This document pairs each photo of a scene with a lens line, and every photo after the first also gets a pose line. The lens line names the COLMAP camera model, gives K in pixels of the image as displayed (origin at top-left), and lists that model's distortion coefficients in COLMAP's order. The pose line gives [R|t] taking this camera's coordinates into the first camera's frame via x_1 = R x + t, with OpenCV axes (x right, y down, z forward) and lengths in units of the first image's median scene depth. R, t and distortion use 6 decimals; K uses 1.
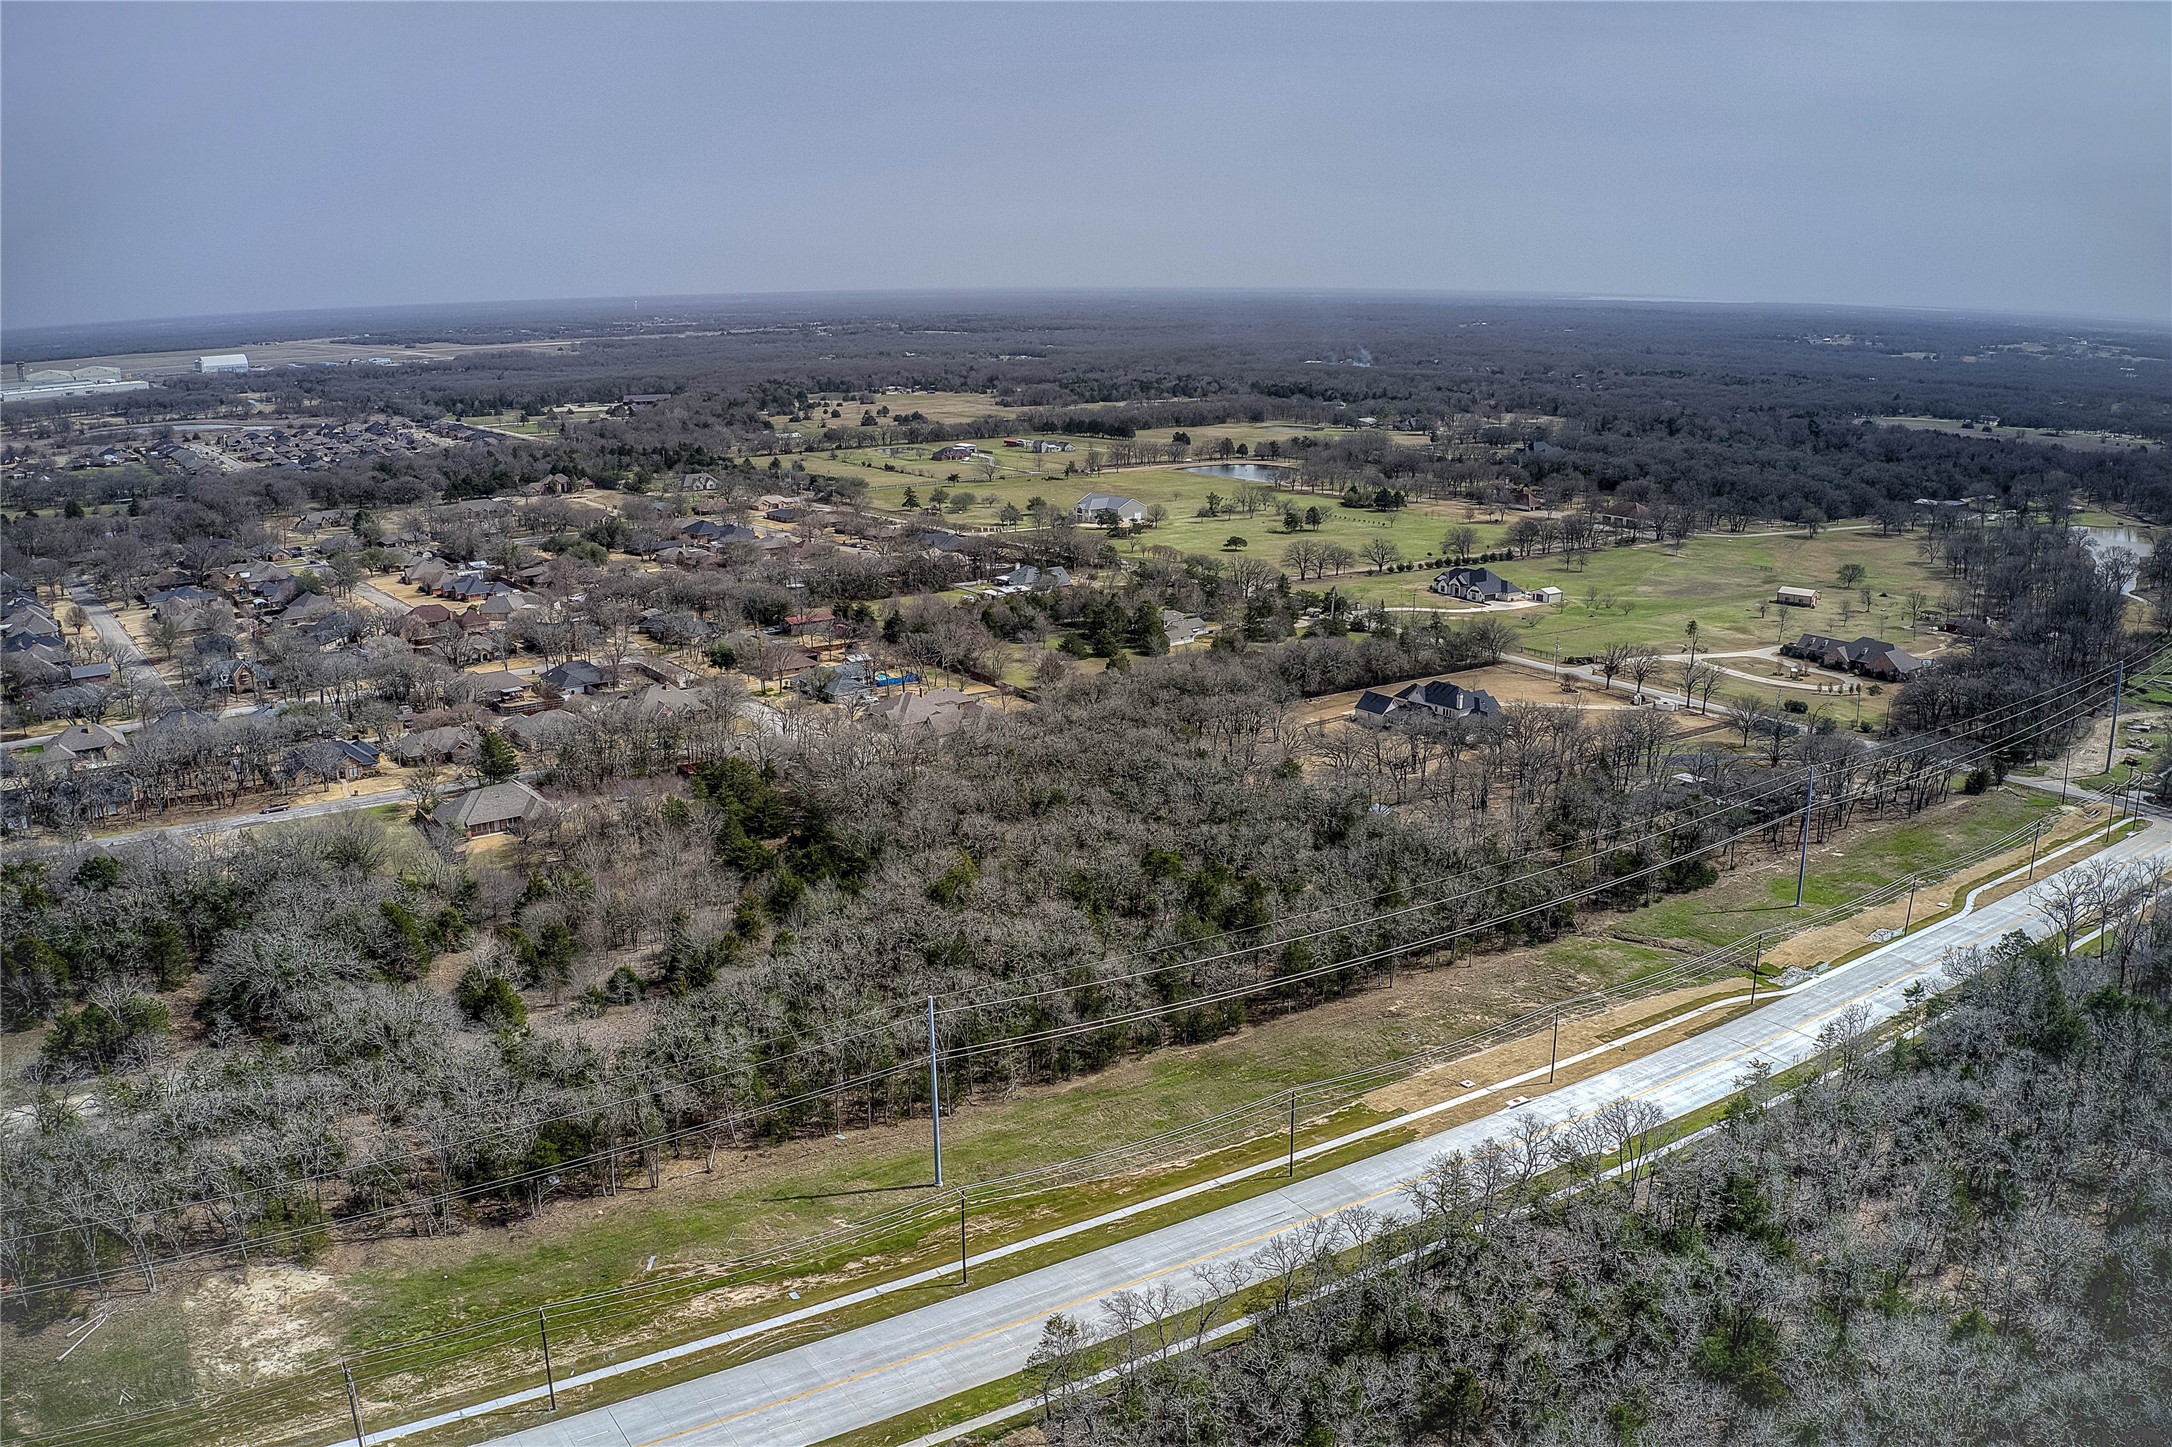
lens RADIAL K [[1707.2, 0, 1079.1], [0, 1707.2, 717.0], [0, 0, 1]] dist [-0.187295, 0.035883]
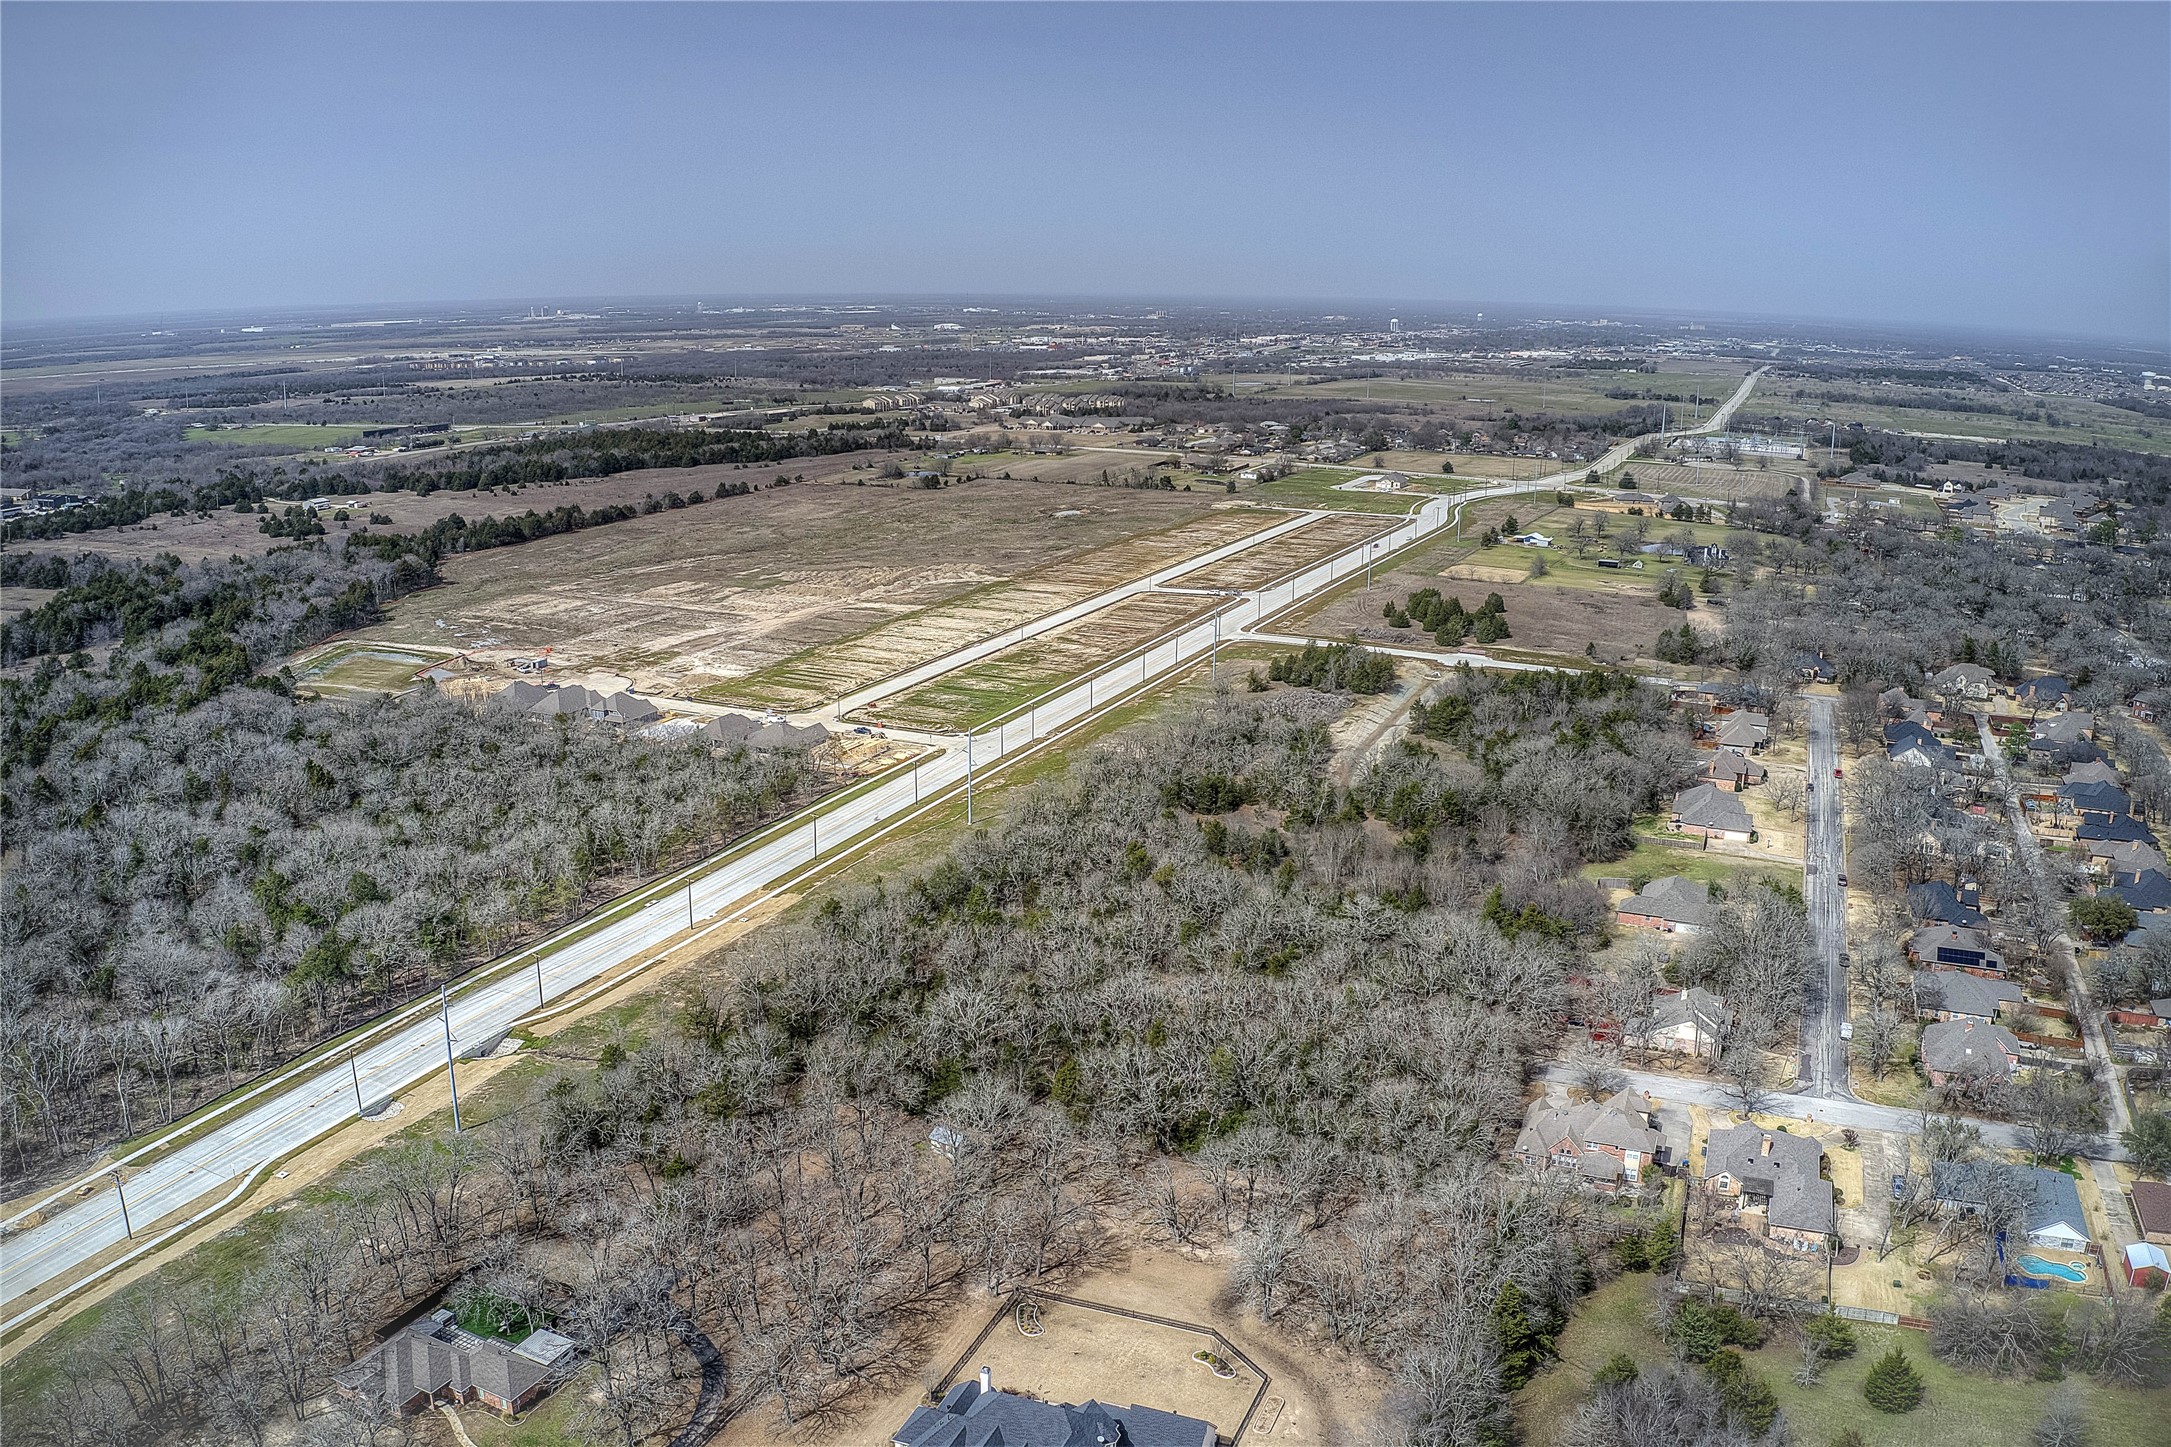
lens RADIAL K [[1697.1, 0, 1088.5], [0, 1697.1, 720.7], [0, 0, 1]] dist [-0.190703, 0.040603]
pose [[-0.852238, 0.131126, -0.506454, 0.371790], [-0.133744, 0.881300, 0.453235, -0.356912], [0.505769, 0.454000, -0.733541, 1.138298]]
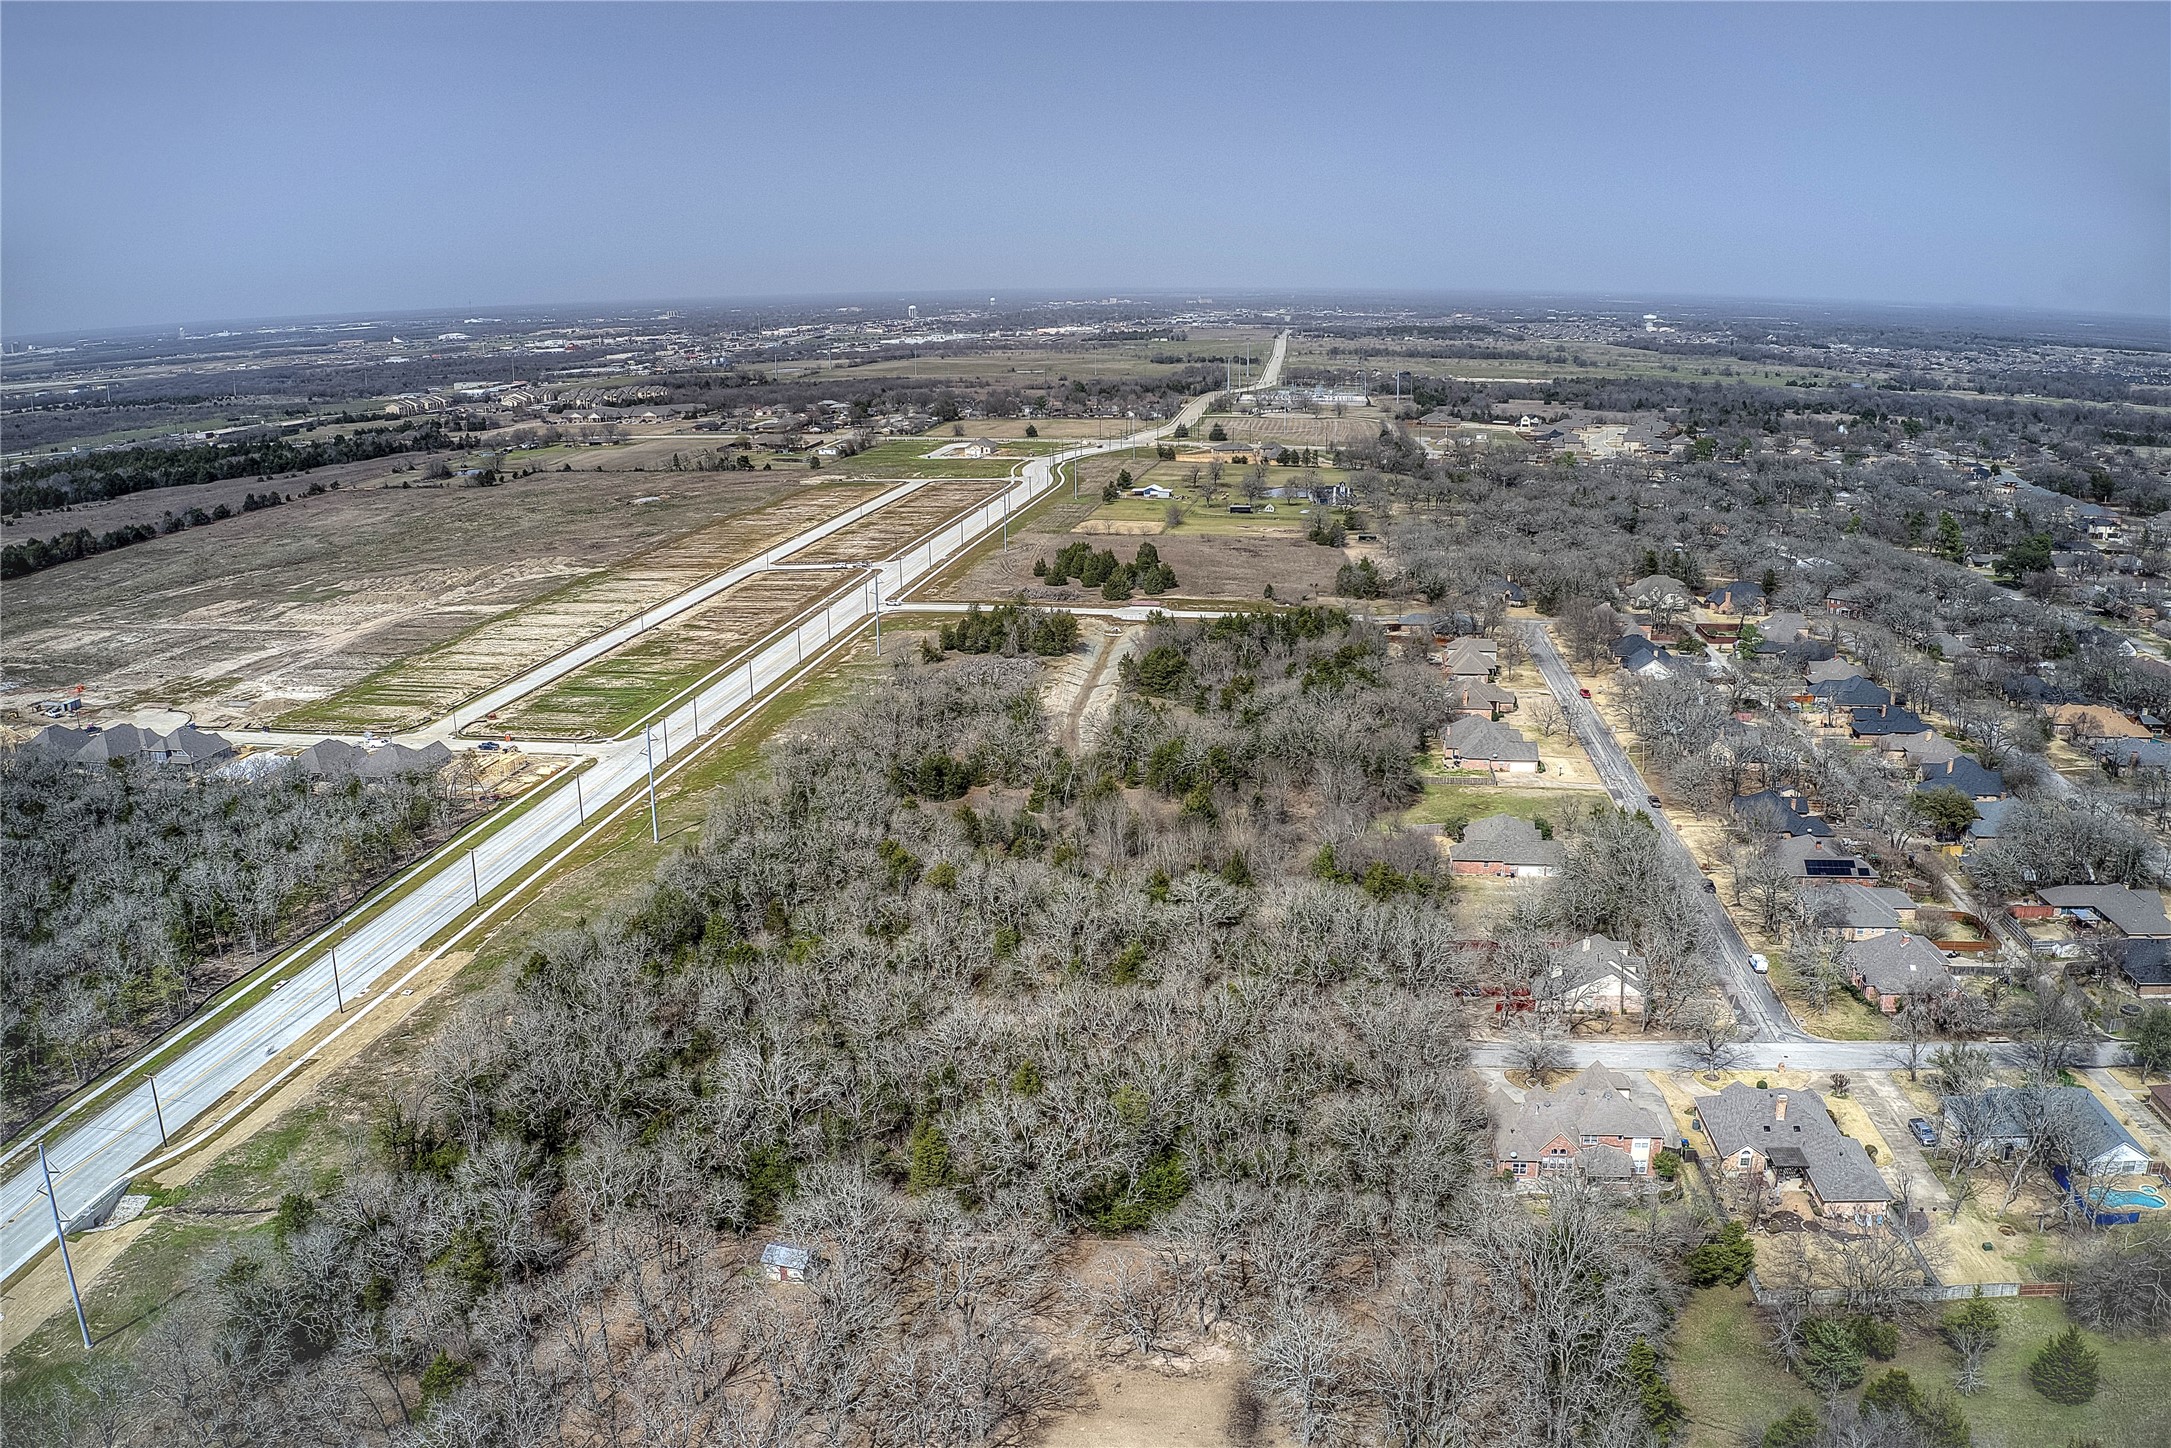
lens RADIAL K [[1697.1, 0, 1088.5], [0, 1697.1, 721.2], [0, 0, 1]] dist [-0.190703, 0.040603]
pose [[-0.669384, 0.201929, -0.714947, 0.360942], [-0.171857, 0.894160, 0.413452, -0.269793], [0.722765, 0.399627, -0.563834, 0.991830]]
